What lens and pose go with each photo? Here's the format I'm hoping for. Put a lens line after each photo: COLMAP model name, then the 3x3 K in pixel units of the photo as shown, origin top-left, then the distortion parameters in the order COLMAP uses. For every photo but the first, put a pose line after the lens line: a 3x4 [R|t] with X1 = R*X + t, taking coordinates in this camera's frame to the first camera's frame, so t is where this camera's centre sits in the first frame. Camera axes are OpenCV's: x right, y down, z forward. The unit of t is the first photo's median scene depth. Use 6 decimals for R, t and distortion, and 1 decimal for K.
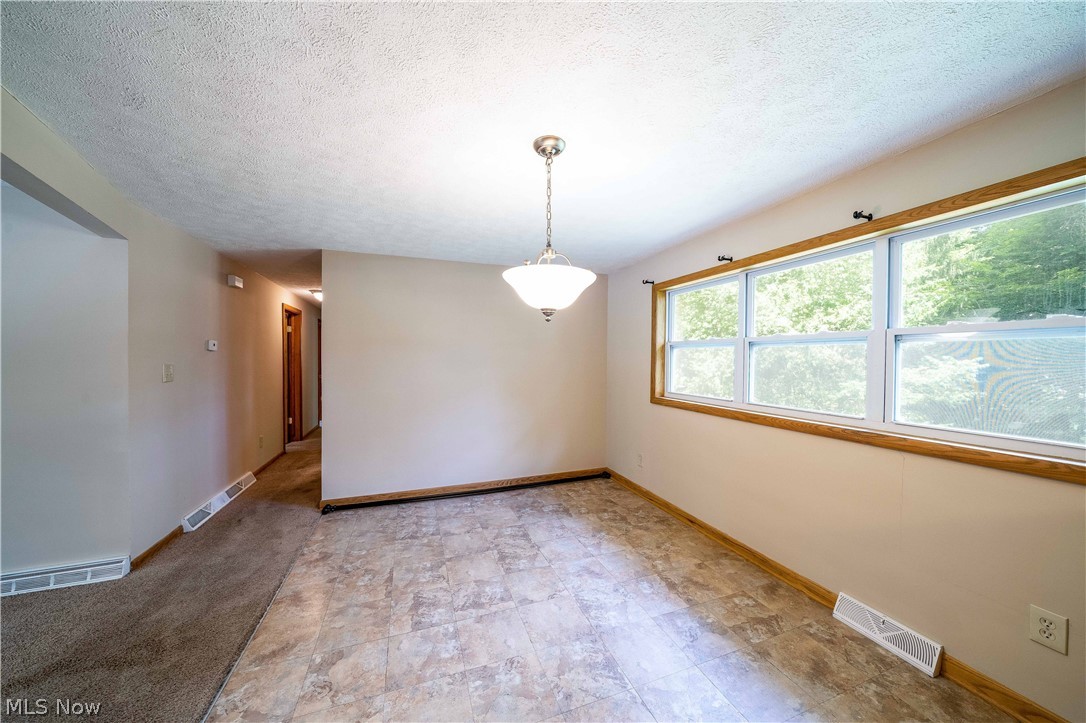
lens RADIAL K [[374.7, 0, 543.0], [0, 374.7, 361.5], [0, 0, 1]] dist [-0.000327, -0.000036]
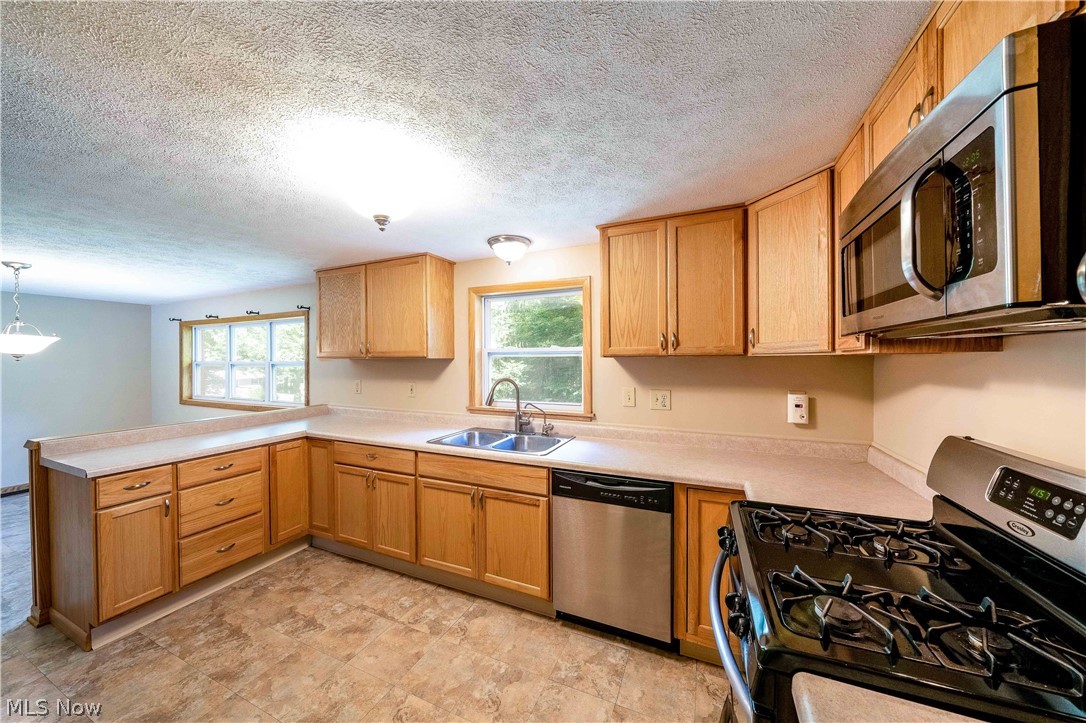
lens RADIAL K [[374.7, 0, 543.0], [0, 374.7, 361.5], [0, 0, 1]] dist [-0.000327, -0.000036]
pose [[0.699085, -0.008248, 0.714991, 0.238575], [0.011223, 0.999937, 0.000562, -0.037521], [-0.714951, 0.007632, 0.699133, -1.006381]]
